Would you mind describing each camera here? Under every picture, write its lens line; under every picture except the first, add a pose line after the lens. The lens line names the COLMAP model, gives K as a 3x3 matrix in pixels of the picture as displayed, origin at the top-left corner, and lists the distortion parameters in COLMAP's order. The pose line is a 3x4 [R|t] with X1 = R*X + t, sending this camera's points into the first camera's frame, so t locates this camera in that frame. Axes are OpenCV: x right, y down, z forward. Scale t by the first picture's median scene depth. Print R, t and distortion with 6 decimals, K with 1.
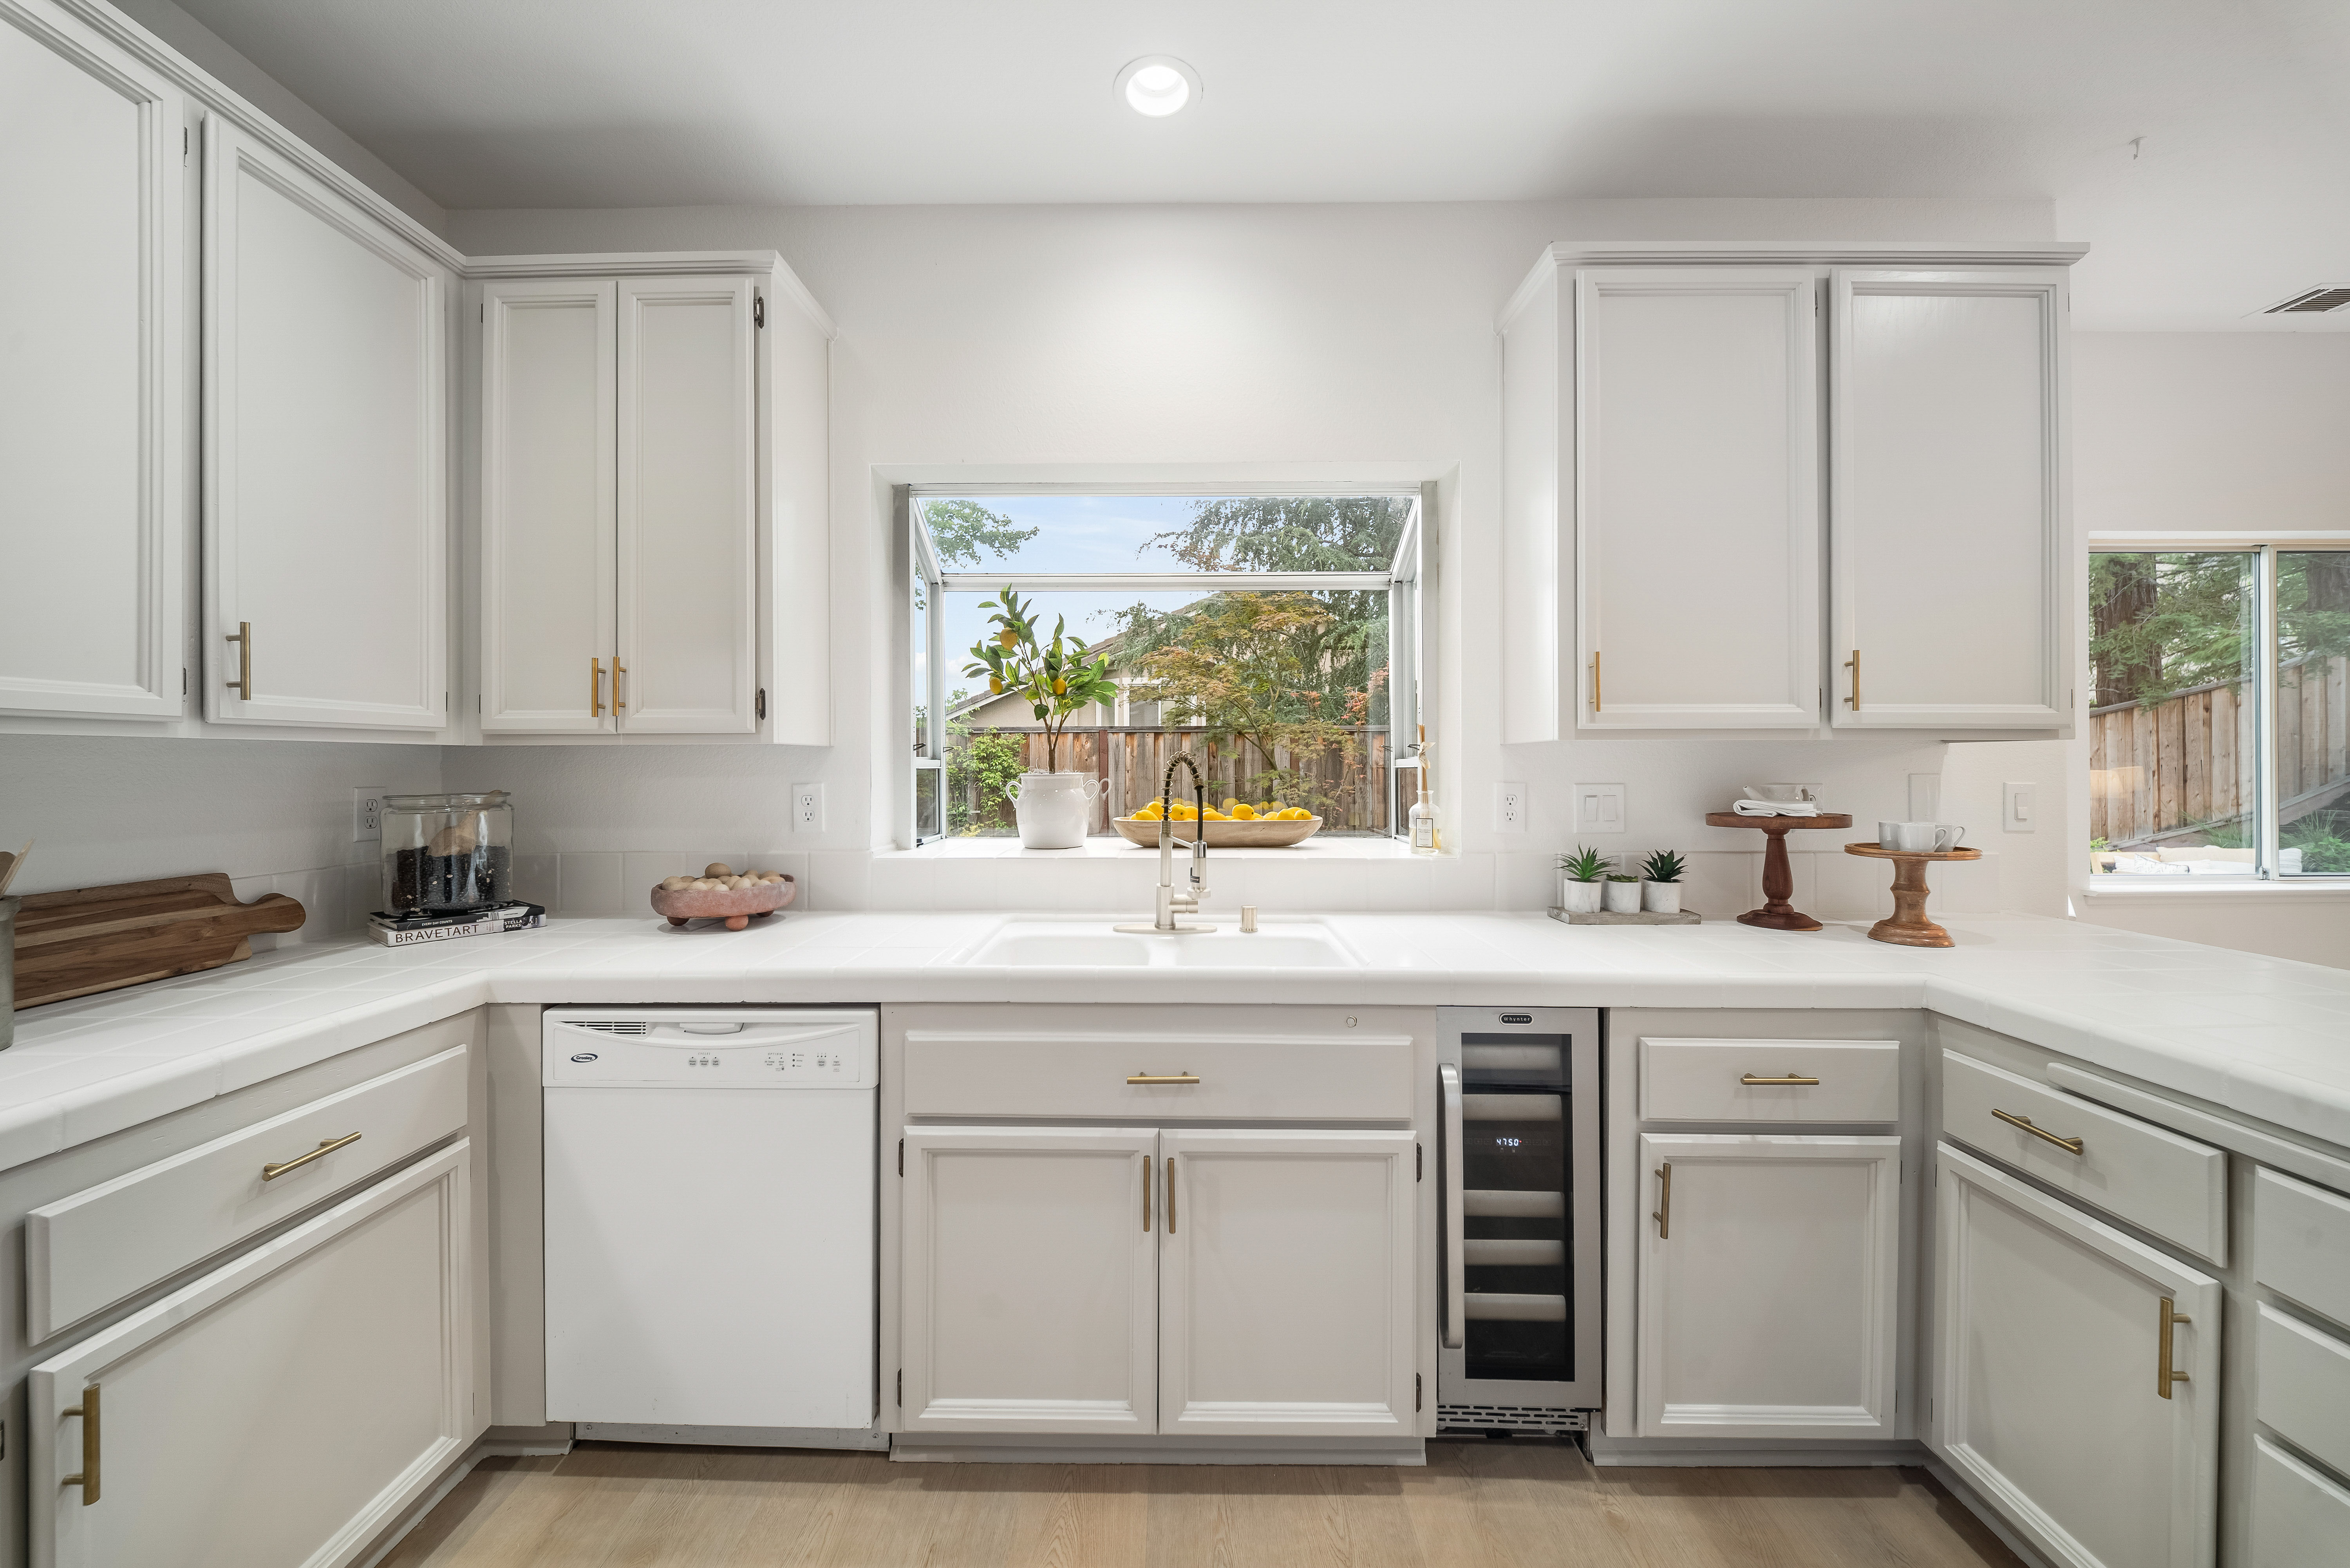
lens RADIAL K [[834.8, 0, 1166.8], [0, 834.8, 765.5], [0, 0, 1]] dist [-0.000022, -0.001219]
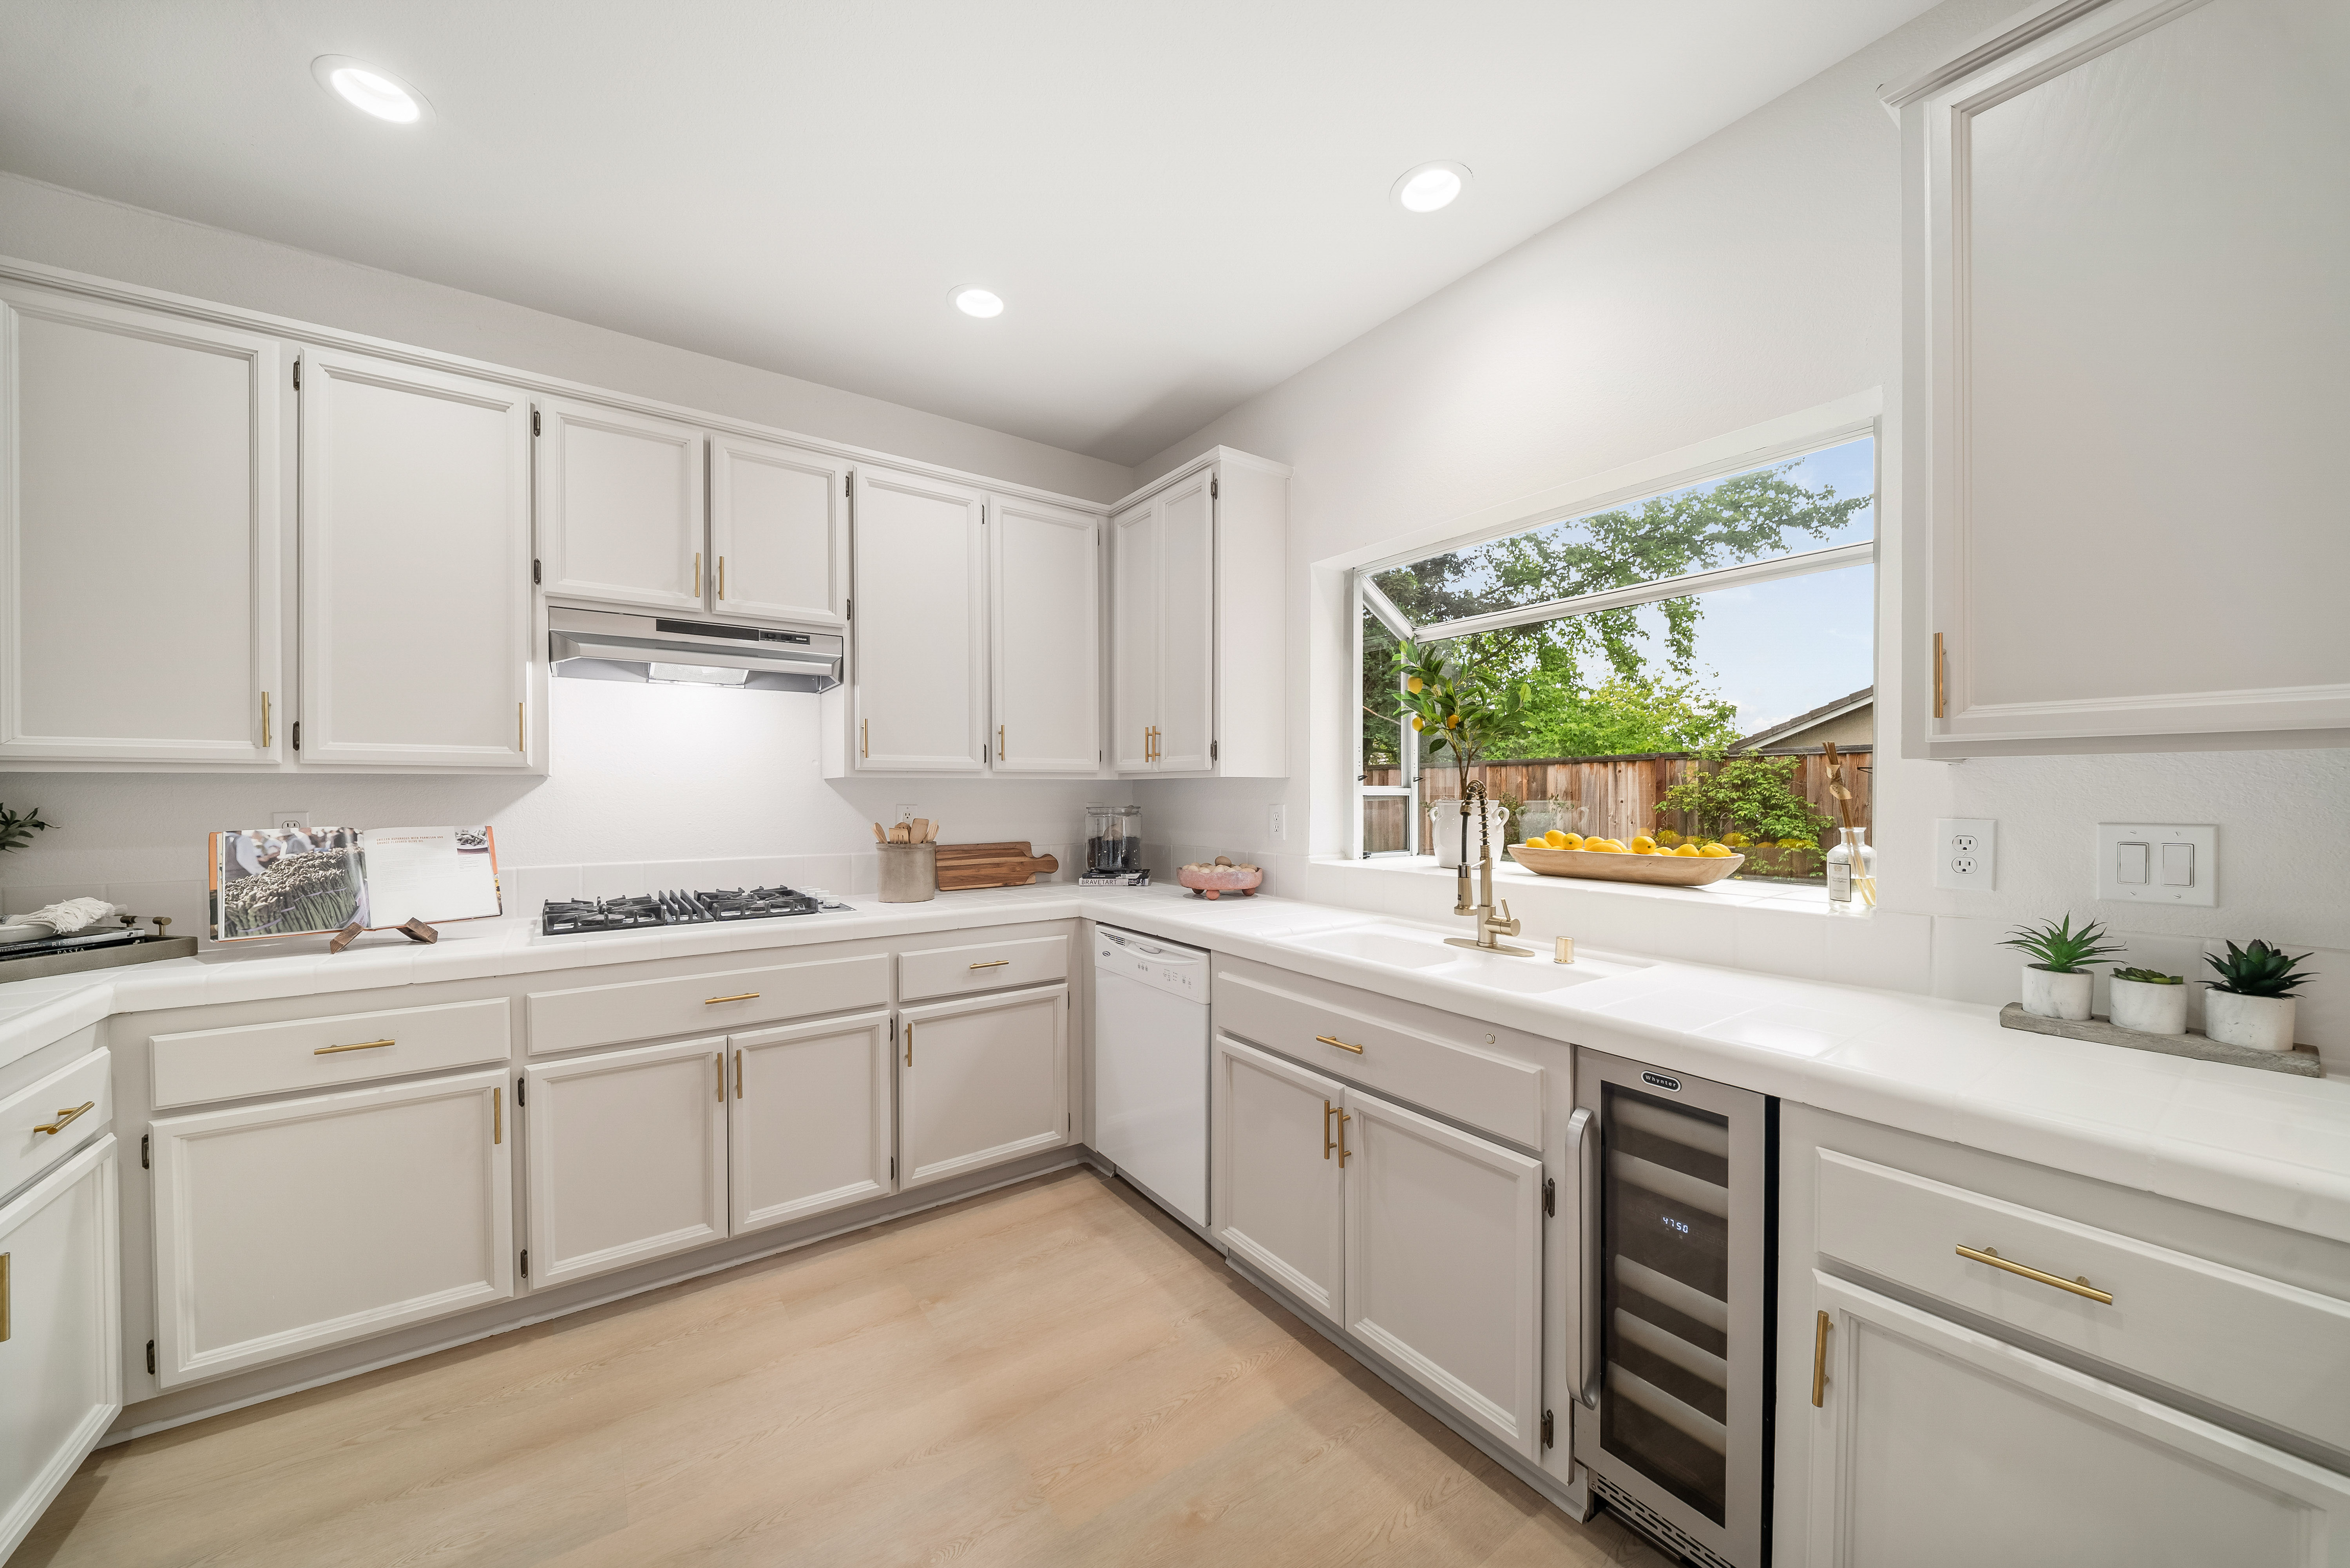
lens RADIAL K [[834.7, 0, 1165.6], [0, 834.7, 802.1], [0, 0, 1]] dist [-0.000022, -0.001219]
pose [[0.583670, 0.013578, -0.811877, 0.693736], [-0.005116, 0.999902, 0.013045, 0.000474], [0.811975, -0.003460, 0.583682, 0.049486]]
